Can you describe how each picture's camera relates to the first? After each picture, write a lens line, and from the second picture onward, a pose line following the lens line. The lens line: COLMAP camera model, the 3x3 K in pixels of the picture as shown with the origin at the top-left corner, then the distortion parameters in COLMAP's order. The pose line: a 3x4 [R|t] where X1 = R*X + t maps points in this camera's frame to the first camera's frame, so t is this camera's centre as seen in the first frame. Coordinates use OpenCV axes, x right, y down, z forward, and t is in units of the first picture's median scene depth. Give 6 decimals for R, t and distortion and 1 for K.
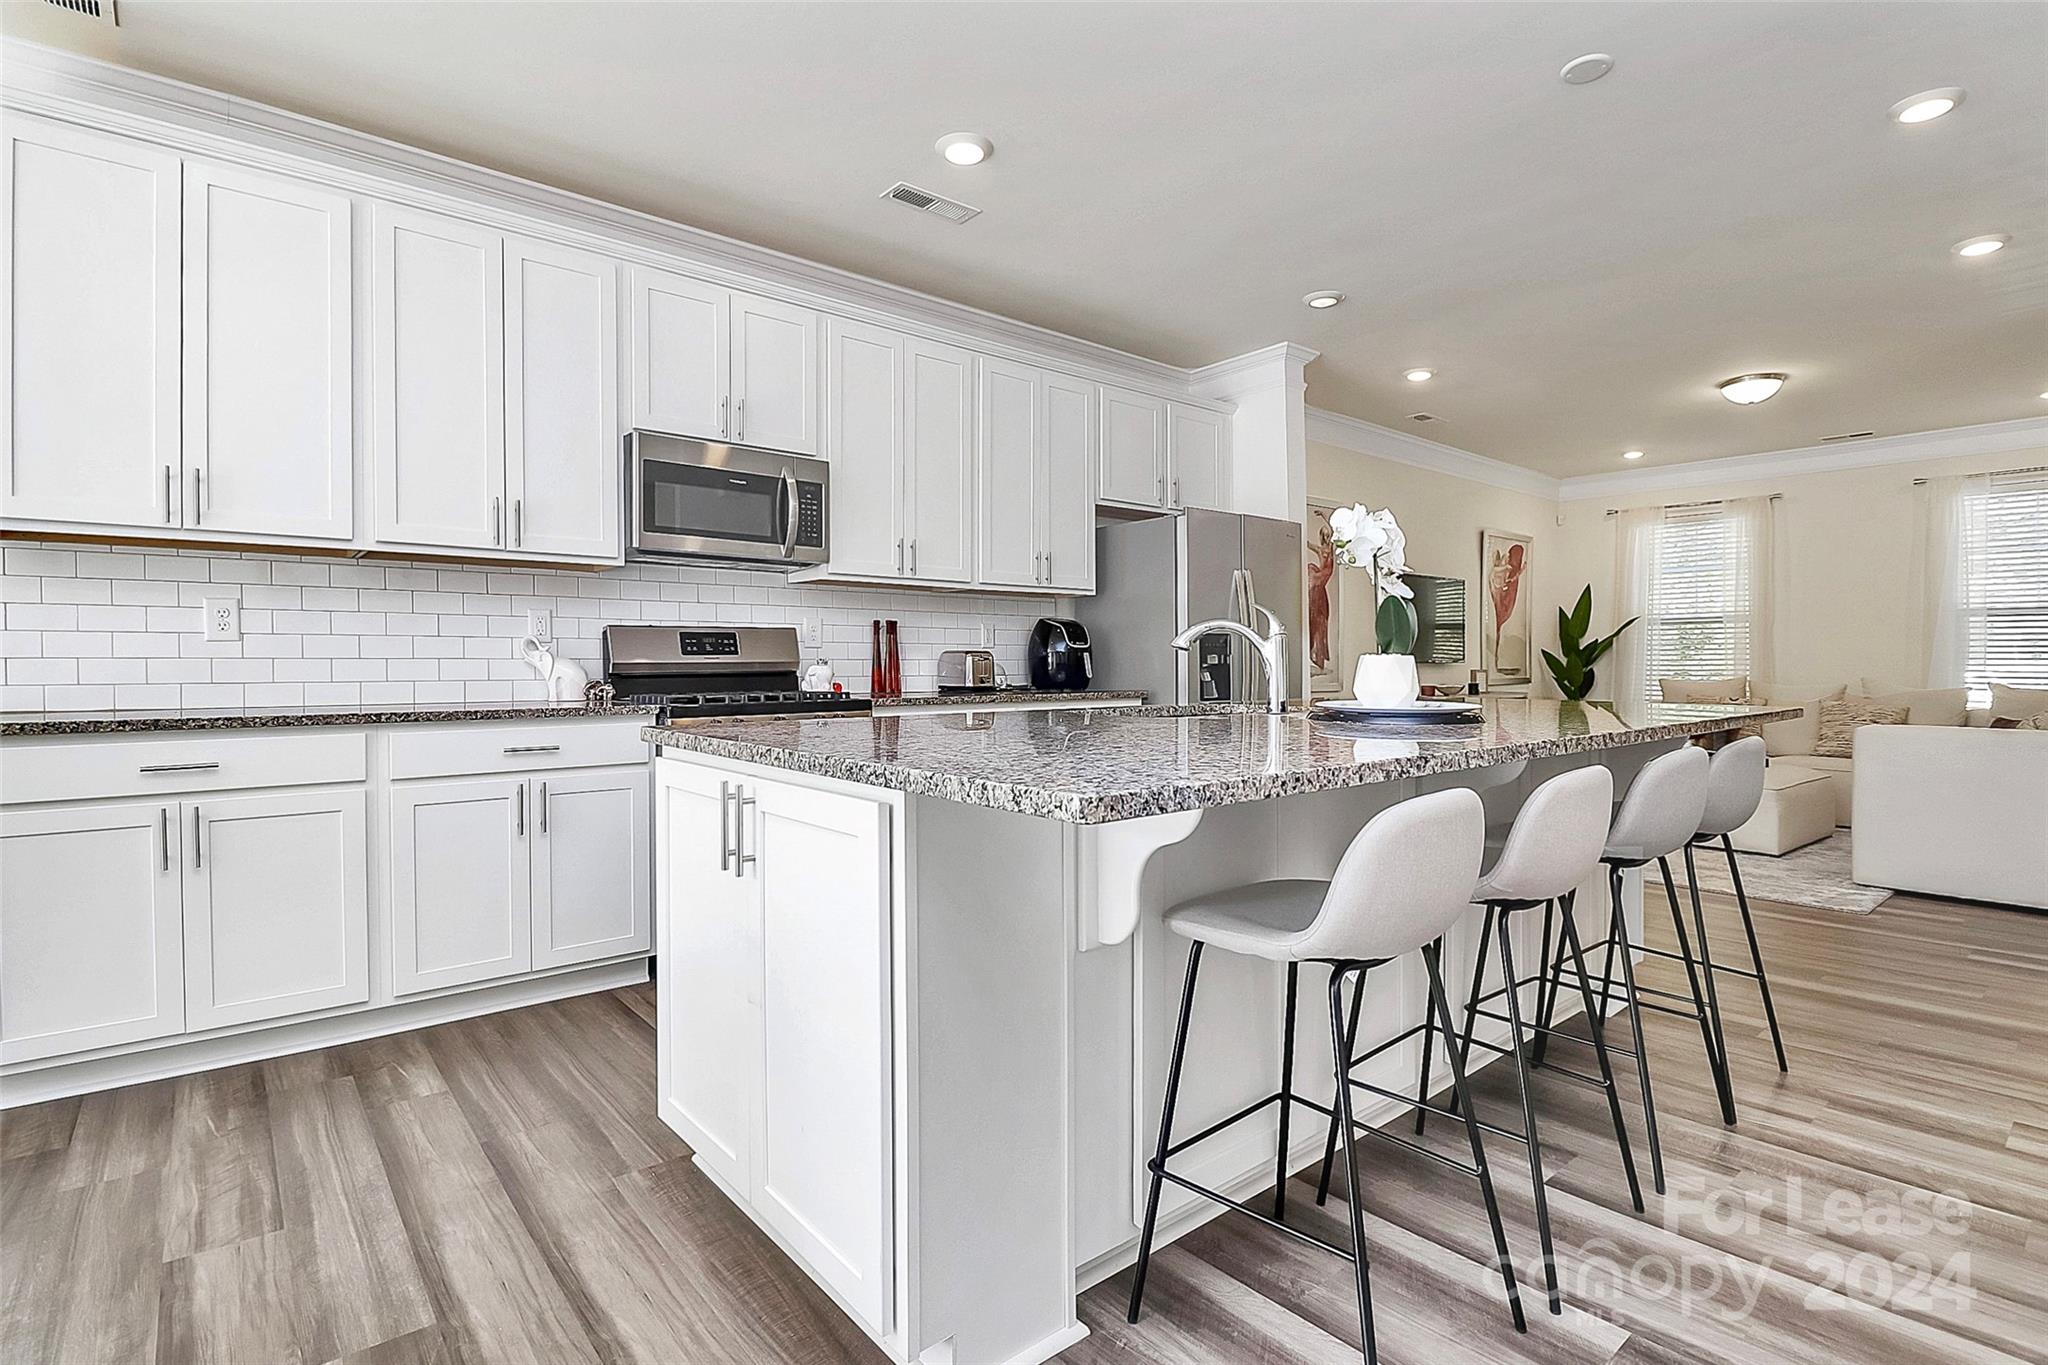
lens RADIAL K [[985.8, 0, 1038.2], [0, 985.8, 652.4], [0, 0, 1]] dist [-0.001154, -0.010804]
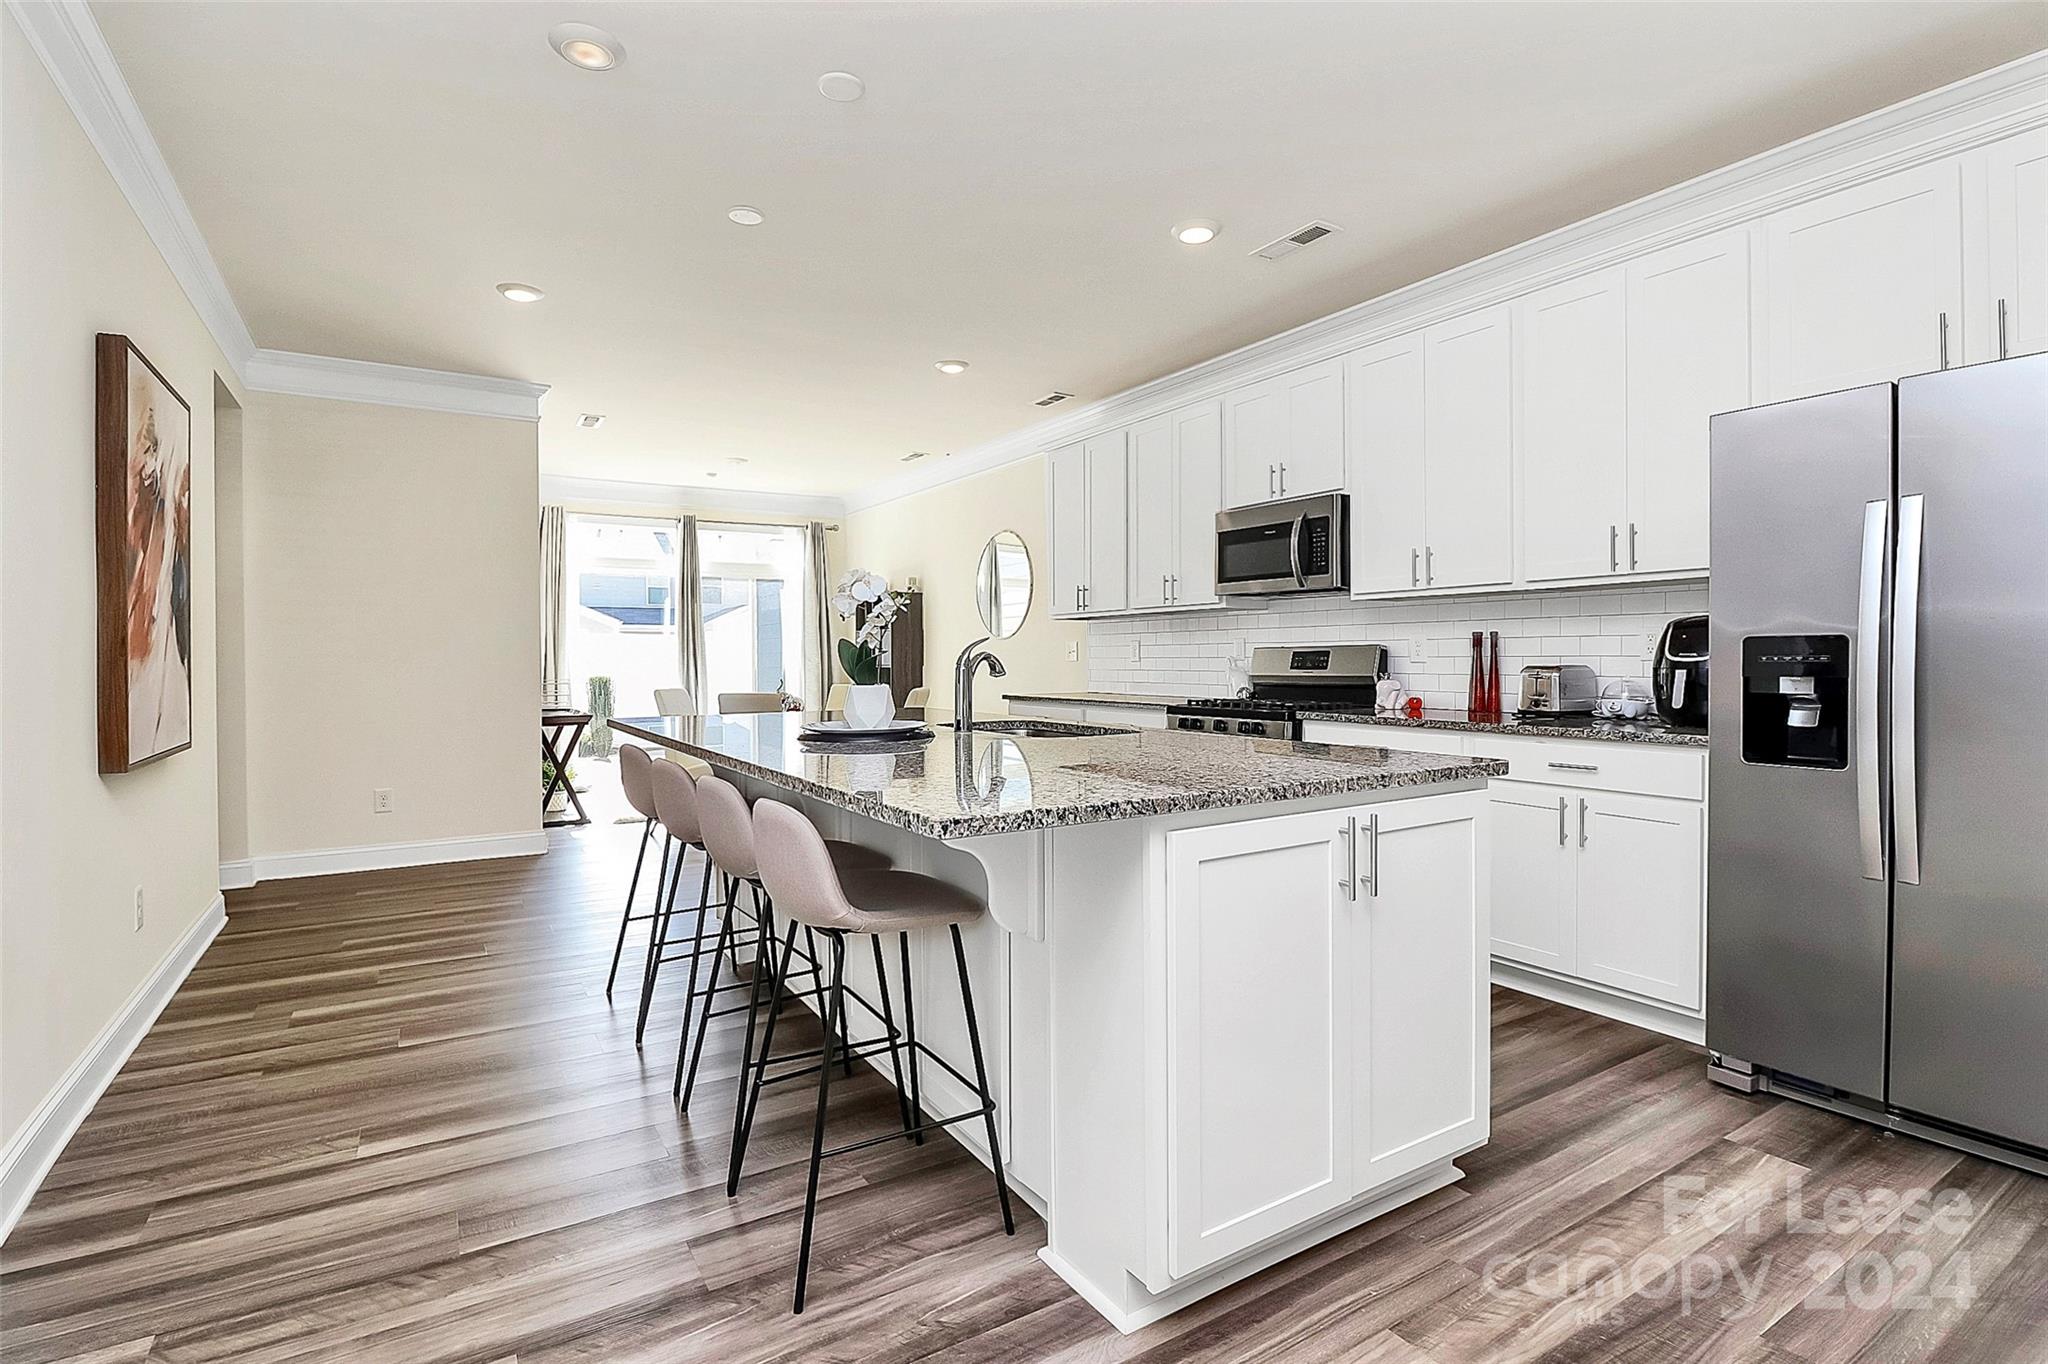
lens RADIAL K [[985.8, 0, 1033.6], [0, 985.8, 669.4], [0, 0, 1]] dist [-0.001154, -0.010804]
pose [[-0.156508, 0.013503, -0.987584, 0.643172], [0.013227, 0.999846, 0.011575, -0.011191], [0.987588, -0.011252, -0.156663, 0.582665]]
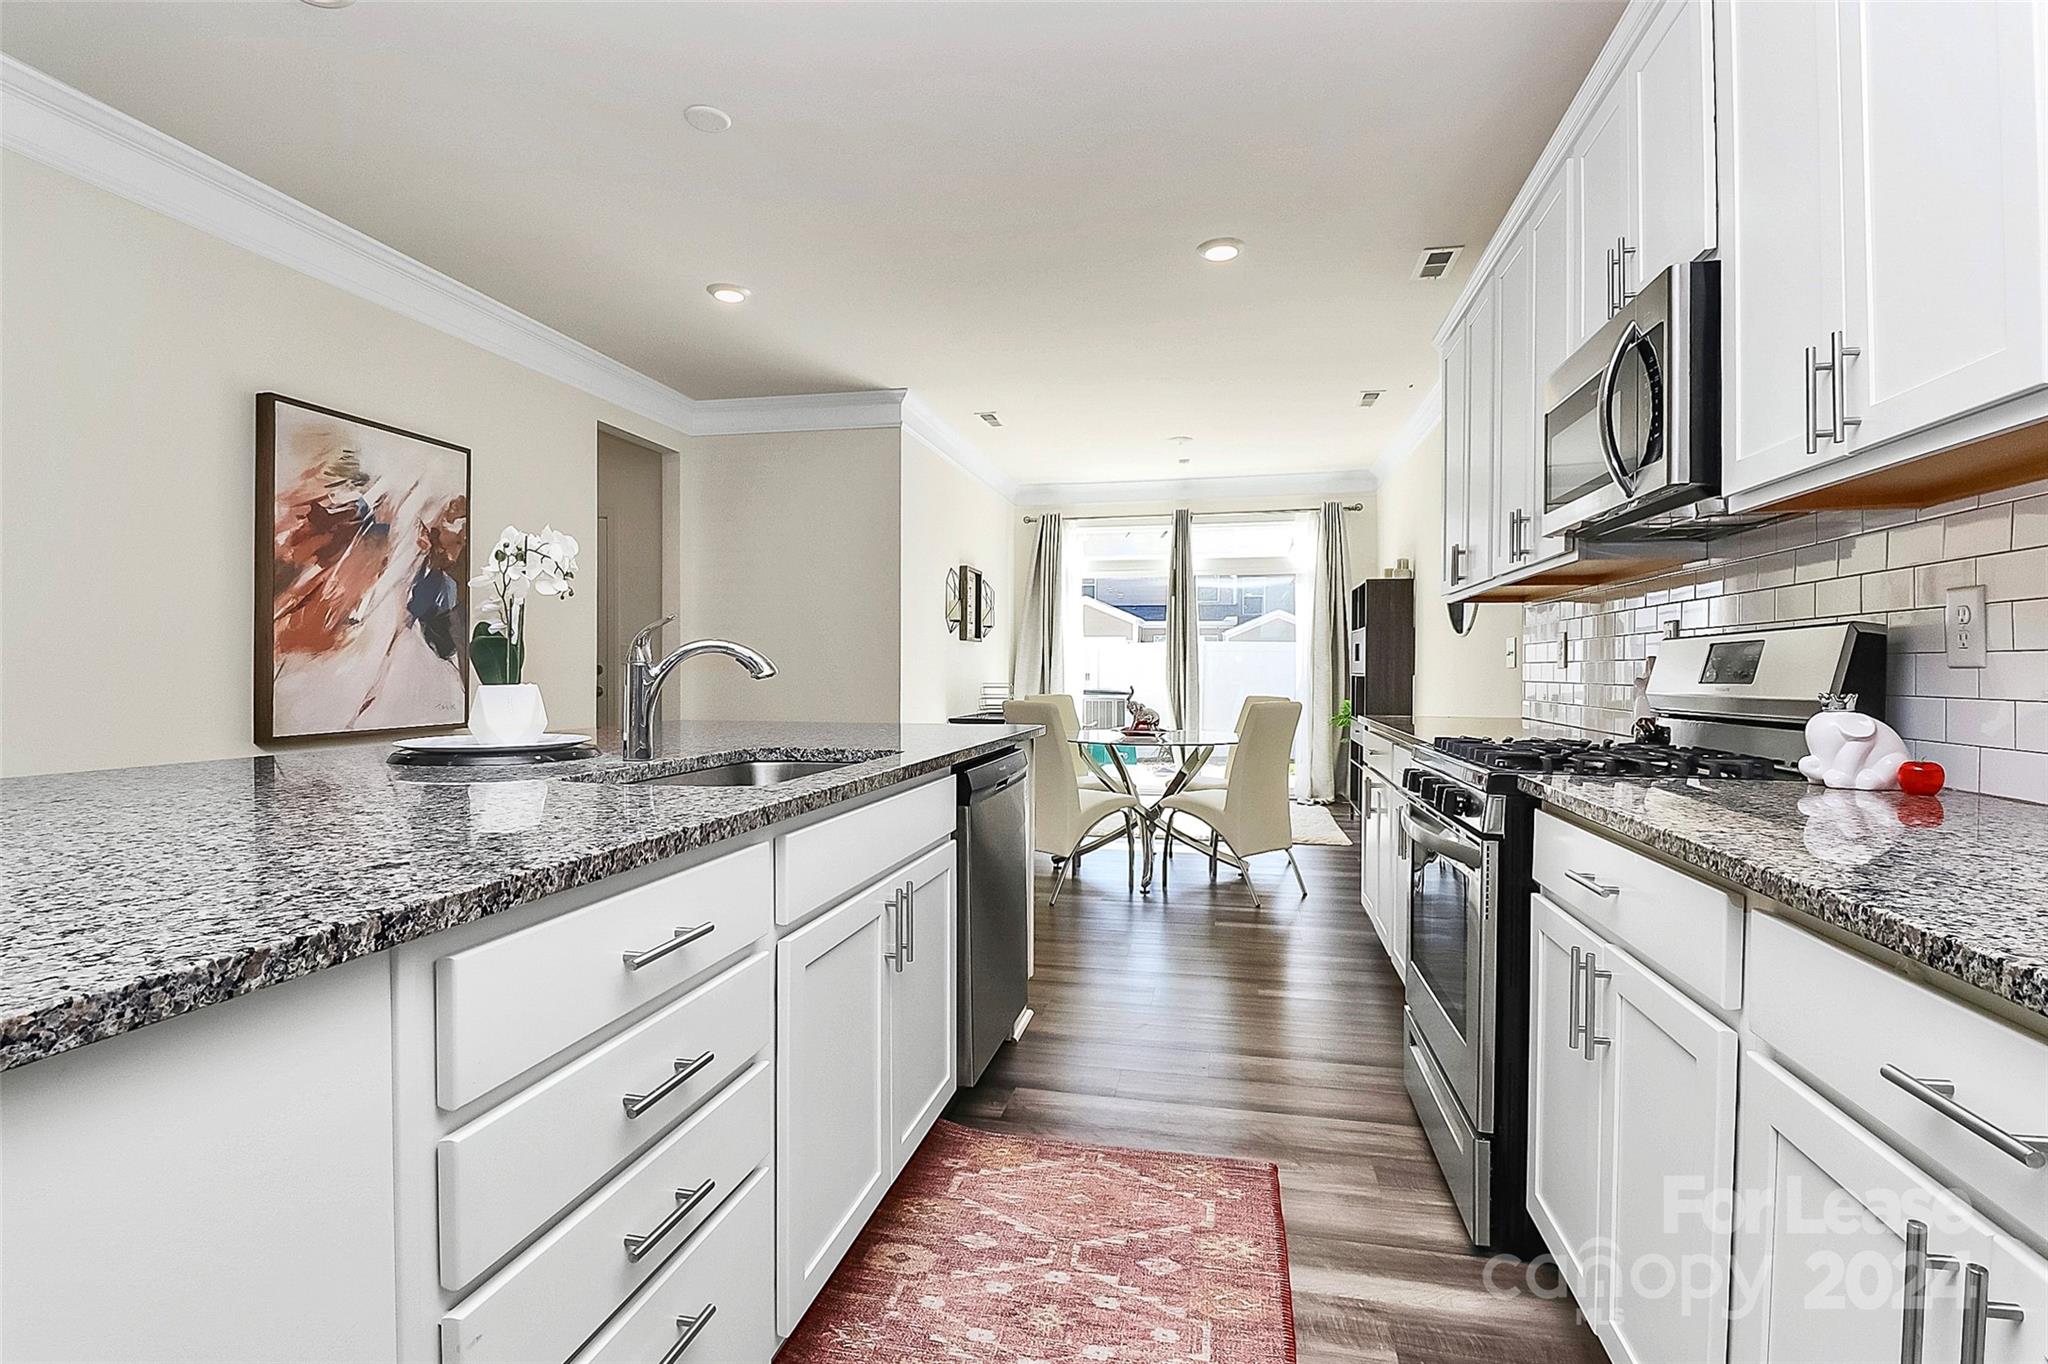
lens RADIAL K [[985.8, 0, 1012.9], [0, 985.8, 684.5], [0, 0, 1]] dist [-0.001154, -0.010804]
pose [[-0.805863, 0.006507, -0.592066, 0.217244], [0.001213, 0.999956, 0.009338, -0.001746], [0.592101, 0.006807, -0.805835, 0.827637]]
